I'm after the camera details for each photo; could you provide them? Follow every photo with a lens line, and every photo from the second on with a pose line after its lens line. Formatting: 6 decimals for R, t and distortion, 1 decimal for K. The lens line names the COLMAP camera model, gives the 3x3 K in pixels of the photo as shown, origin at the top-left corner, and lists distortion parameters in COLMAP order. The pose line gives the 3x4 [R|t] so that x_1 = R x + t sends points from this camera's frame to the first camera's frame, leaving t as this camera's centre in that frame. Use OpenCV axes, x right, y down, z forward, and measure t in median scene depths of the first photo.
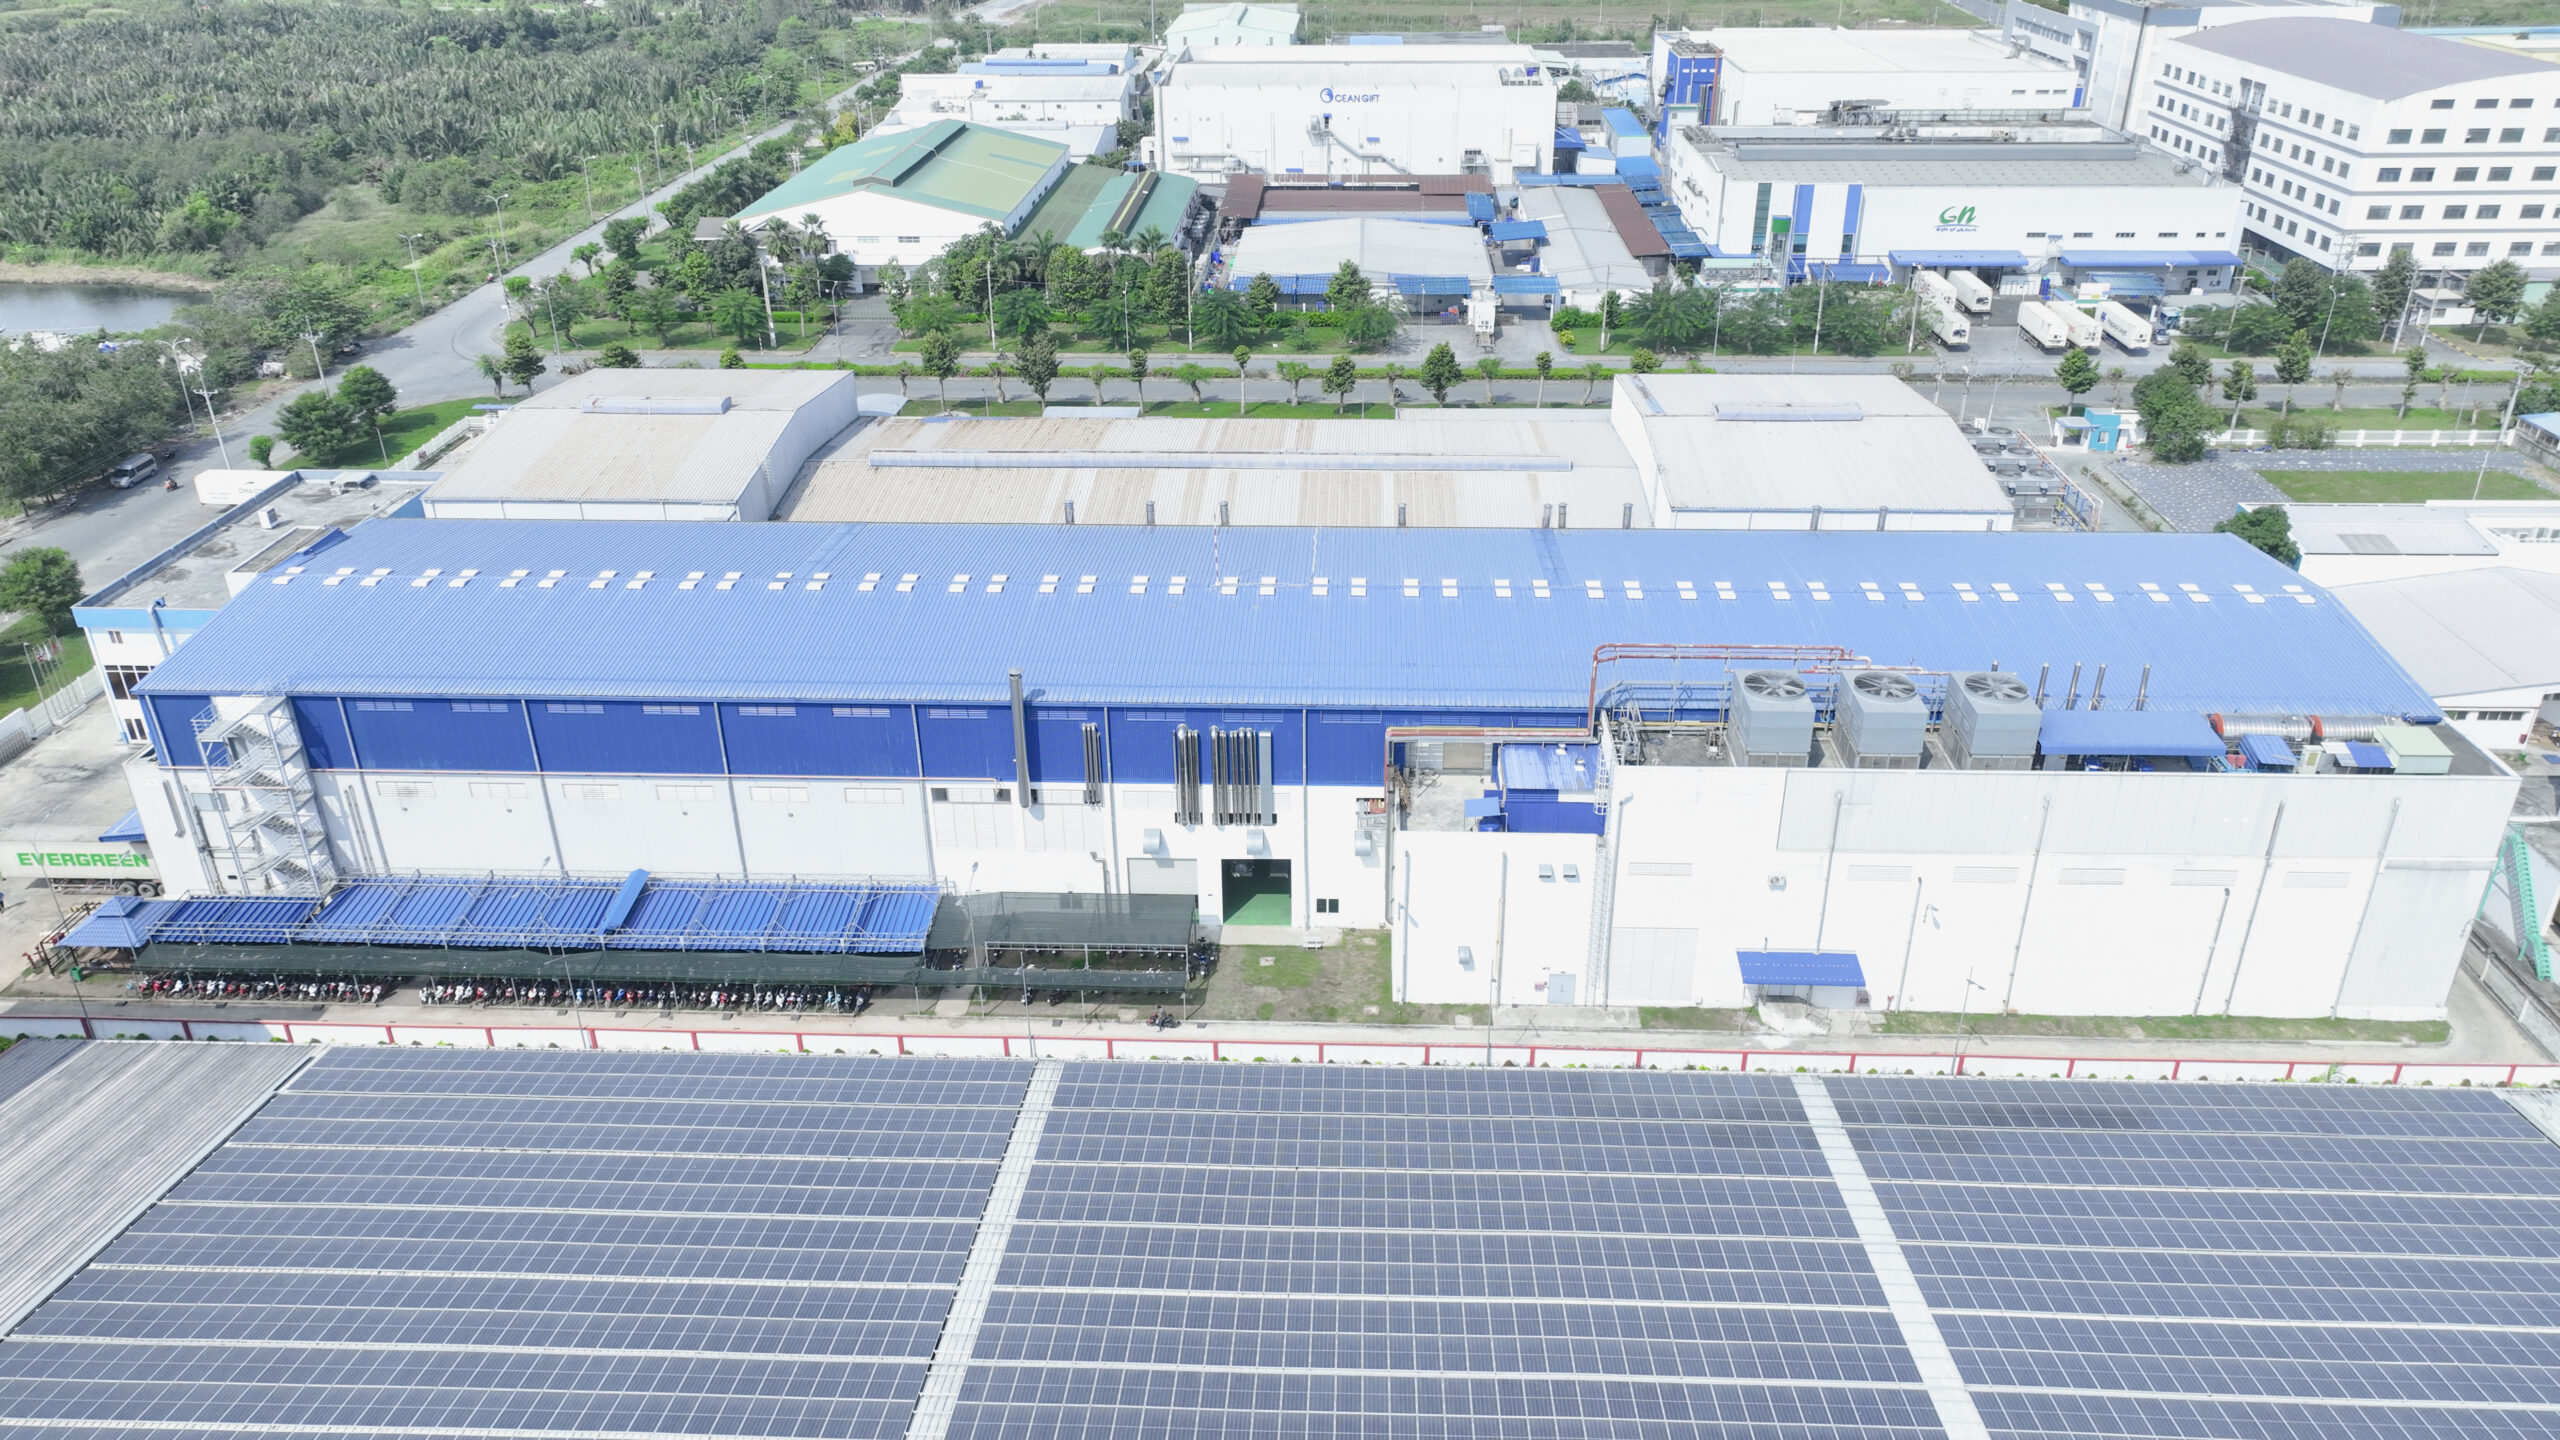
lens RADIAL K [[1790.8, 0, 1280.0], [0, 1790.8, 720.0], [0, 0, 1]] dist [0.001859, 0.003755]
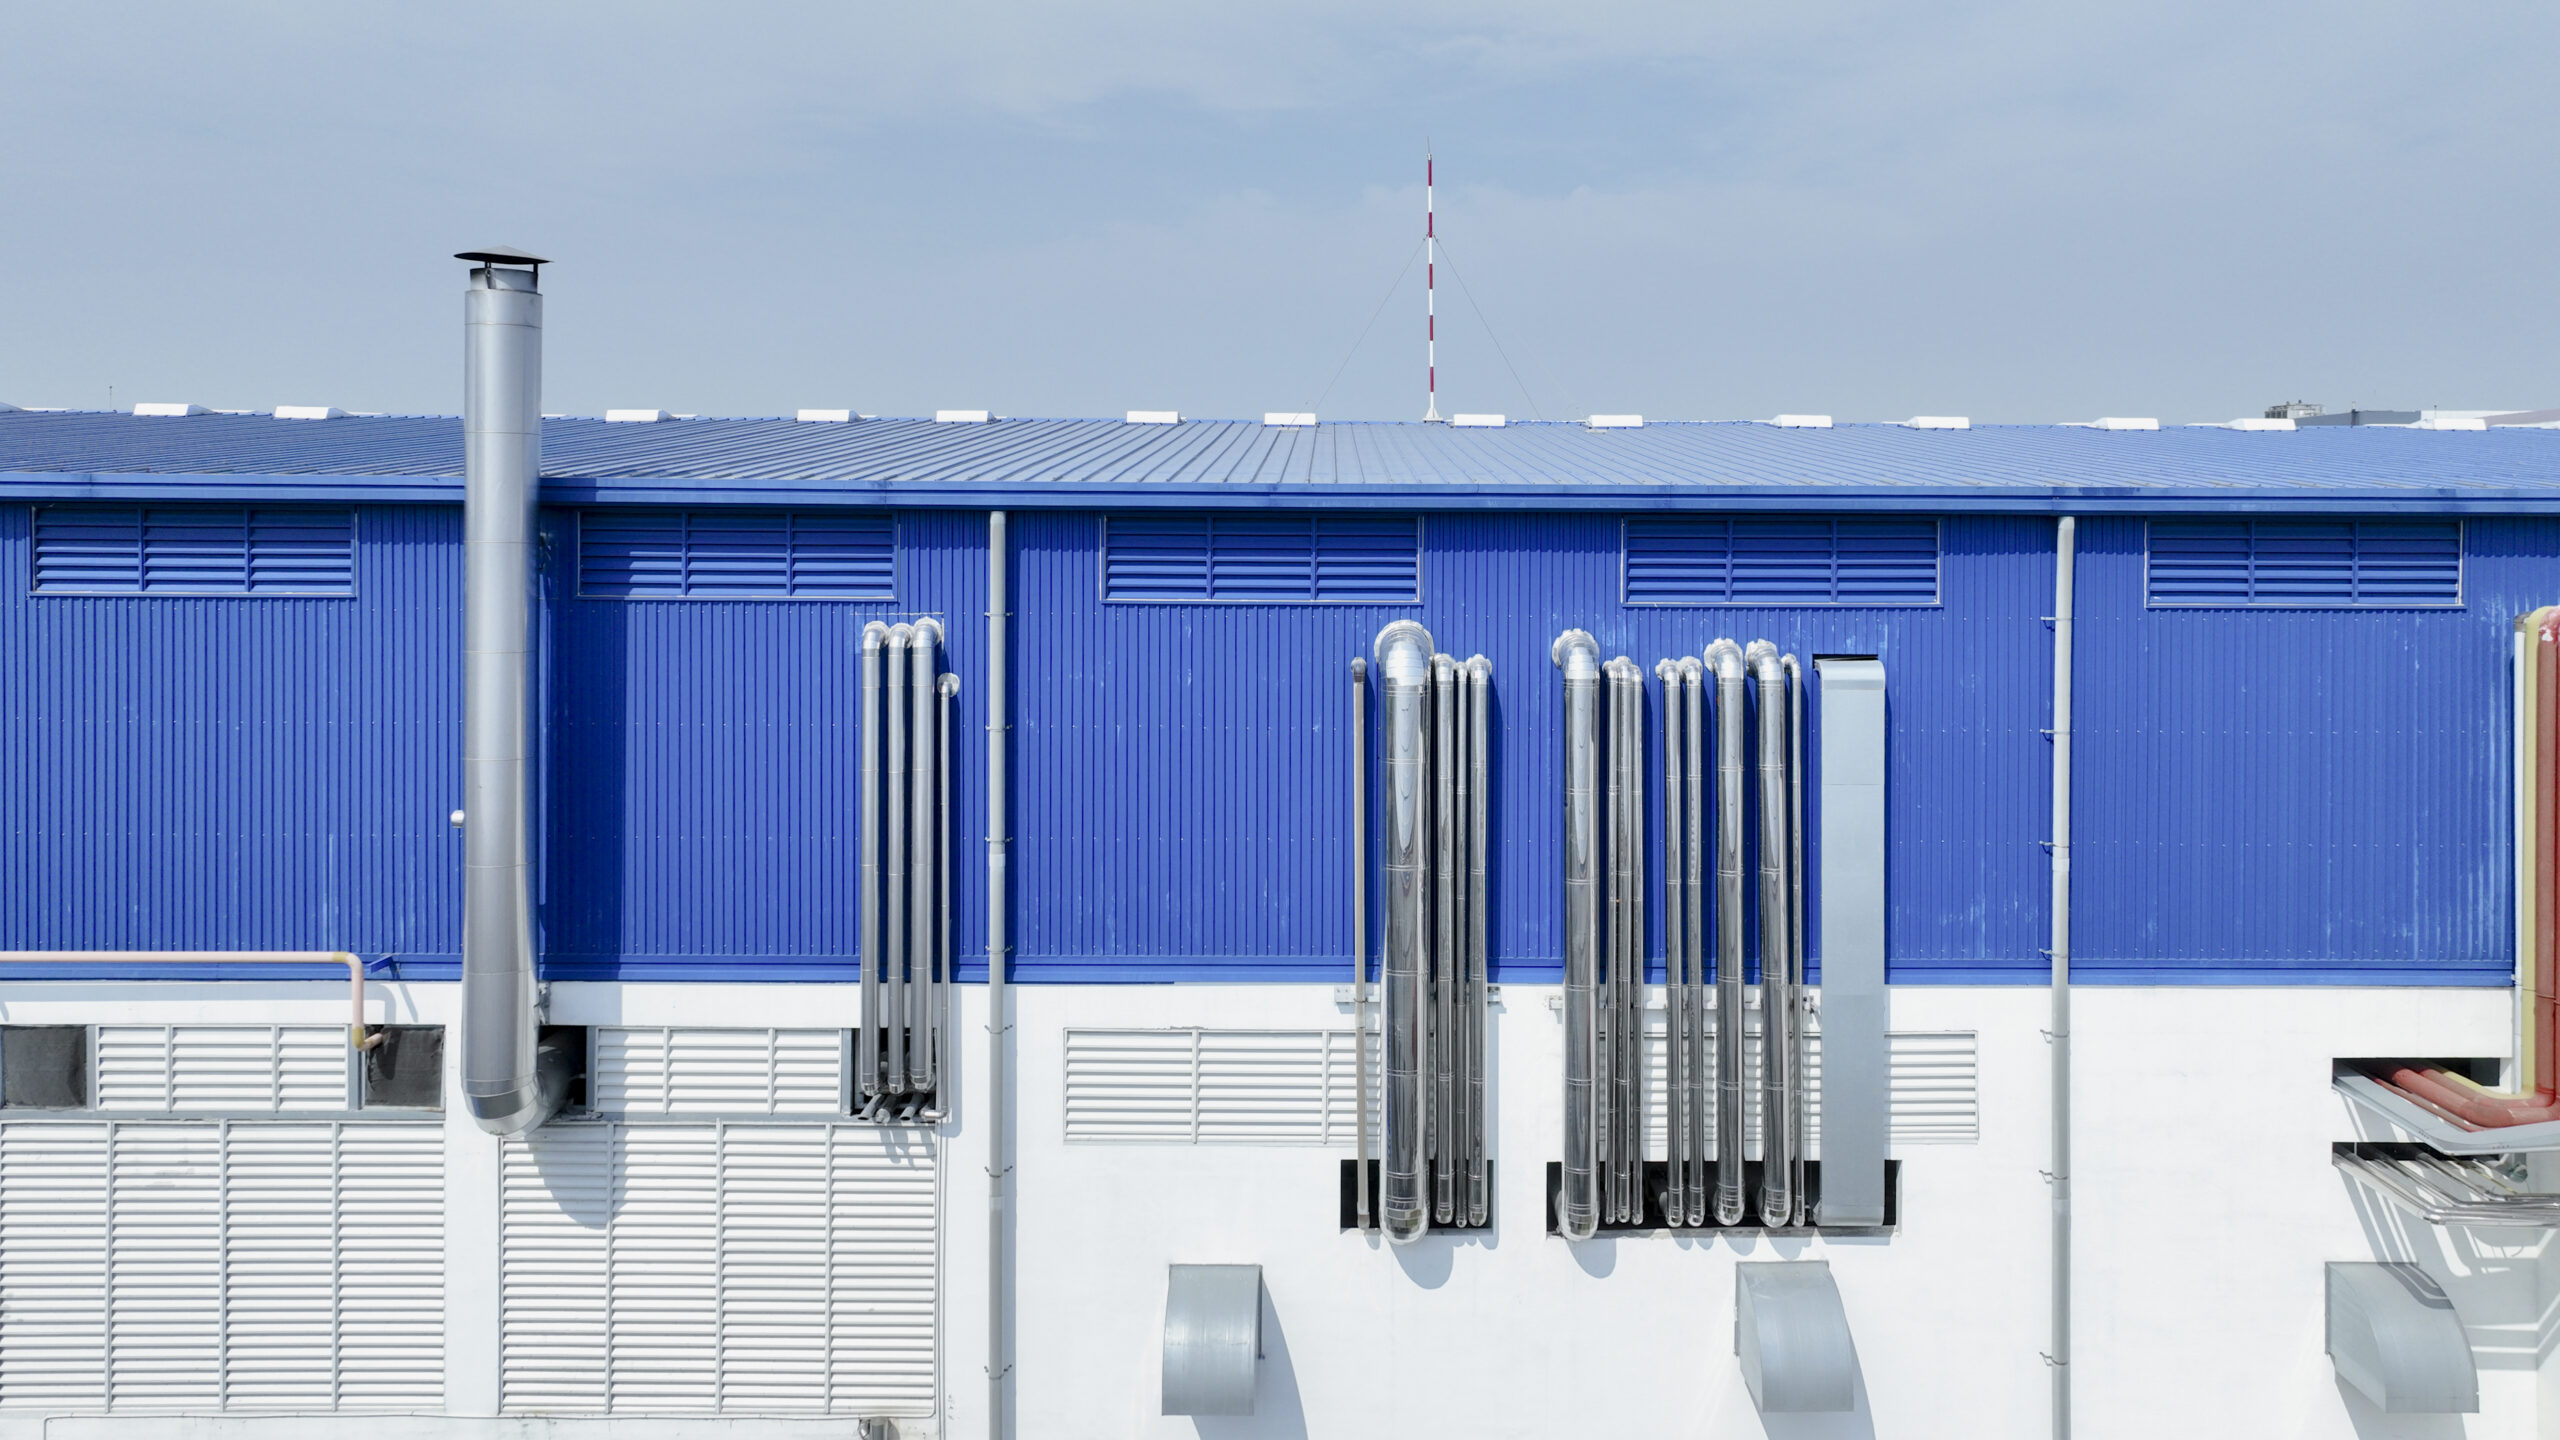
lens RADIAL K [[1882.5, 0, 1287.2], [0, 1882.5, 269.3], [0, 0, 1]] dist [0.001719, 0.008673]
pose [[0.998251, 0.017525, 0.056457, -0.057556], [0.009042, 0.898545, -0.438789, 0.040790], [-0.058419, 0.438532, 0.896815, 0.591855]]
